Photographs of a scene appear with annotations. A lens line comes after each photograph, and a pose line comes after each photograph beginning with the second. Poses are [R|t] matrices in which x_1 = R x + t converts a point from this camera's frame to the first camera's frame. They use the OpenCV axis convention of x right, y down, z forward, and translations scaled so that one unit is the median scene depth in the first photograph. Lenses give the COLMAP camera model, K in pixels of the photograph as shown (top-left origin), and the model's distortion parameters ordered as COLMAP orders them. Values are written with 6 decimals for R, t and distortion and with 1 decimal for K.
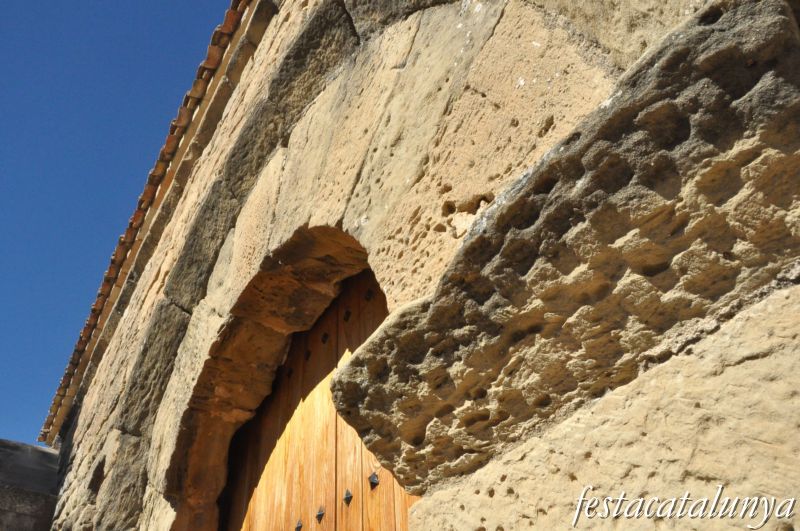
lens RADIAL K [[620.0, 0, 385.9], [0, 620.0, 282.2], [0, 0, 1]] dist [-0.162350, 0.112184]
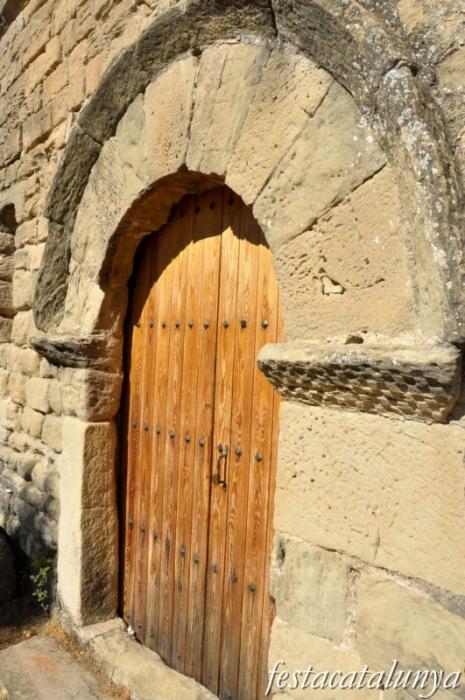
lens RADIAL K [[542.5, 0, 232.5], [0, 542.5, 350.0], [0, 0, 1]] dist [-0.162350, 0.112184]
pose [[0.989247, 0.080046, 0.122405, -0.172345], [-0.139981, 0.760683, 0.633851, -0.452720], [-0.042374, -0.644169, 0.763708, -0.210371]]
